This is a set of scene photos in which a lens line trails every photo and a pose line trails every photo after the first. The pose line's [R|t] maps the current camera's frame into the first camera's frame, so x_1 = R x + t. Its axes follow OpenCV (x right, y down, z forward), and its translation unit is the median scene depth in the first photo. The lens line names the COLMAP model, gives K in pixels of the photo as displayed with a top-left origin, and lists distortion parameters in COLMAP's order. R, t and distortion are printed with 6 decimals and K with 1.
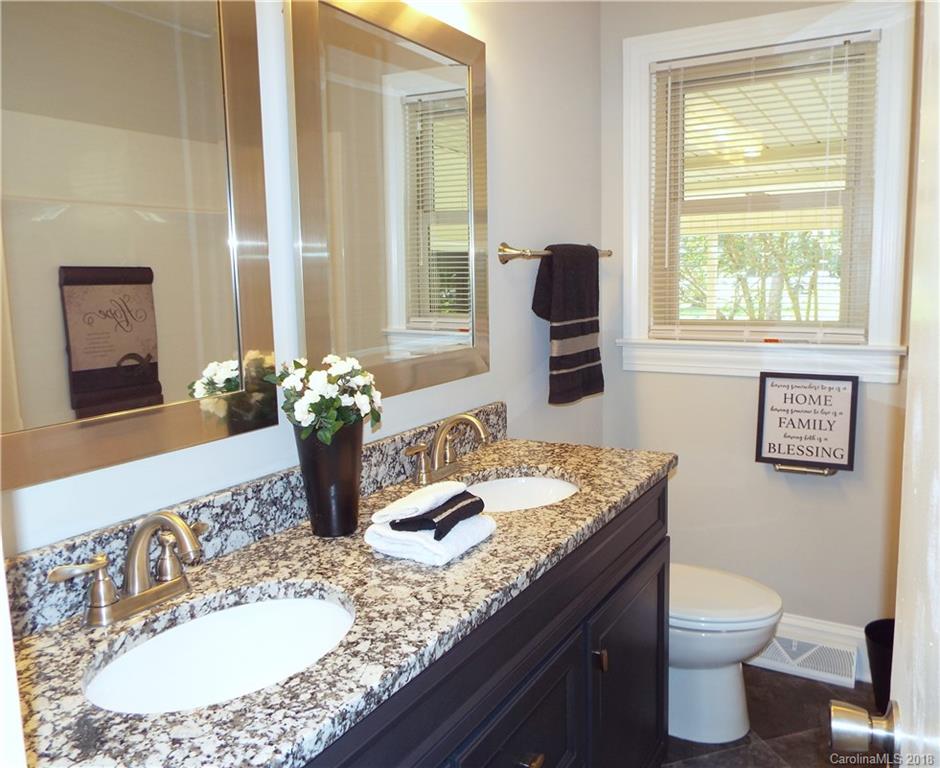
lens RADIAL K [[758.5, 0, 510.9], [0, 758.5, 381.9], [0, 0, 1]] dist [-0.015317, 0.018734]
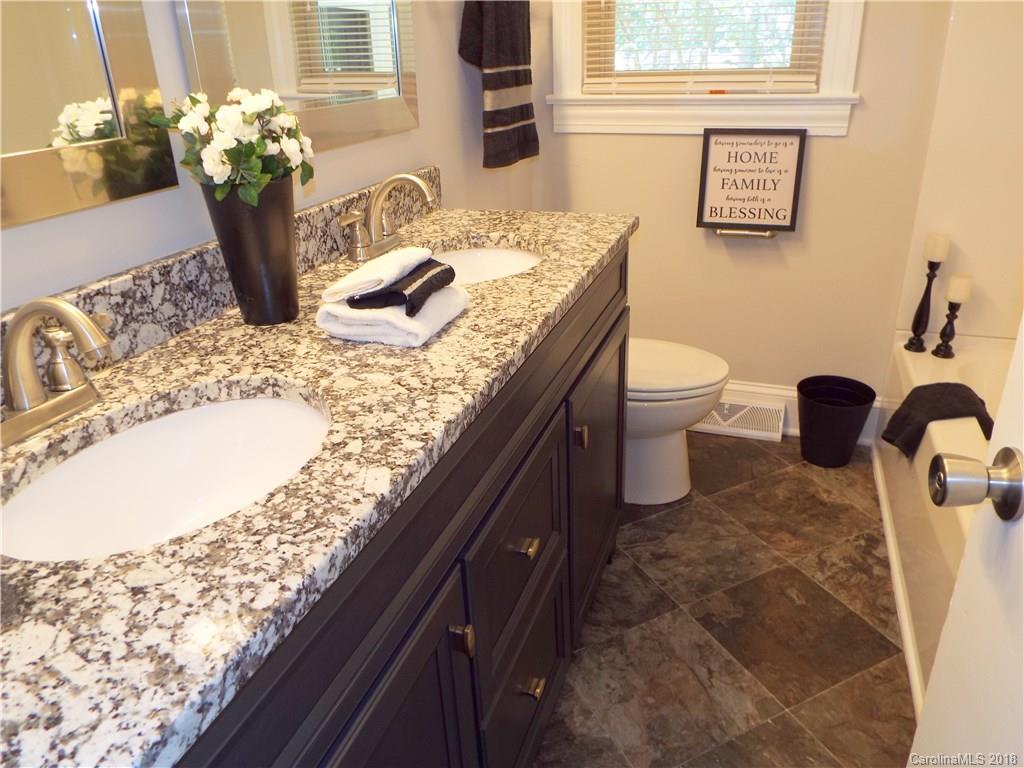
lens RADIAL K [[759.0, 0, 533.0], [0, 759.0, 382.0], [0, 0, 1]] dist [-0.051880, 0.062789]
pose [[0.984158, -0.079943, 0.158248, -0.096174], [0.034274, 0.961521, 0.272585, 0.055306], [-0.173950, -0.262843, 0.949028, 0.172574]]
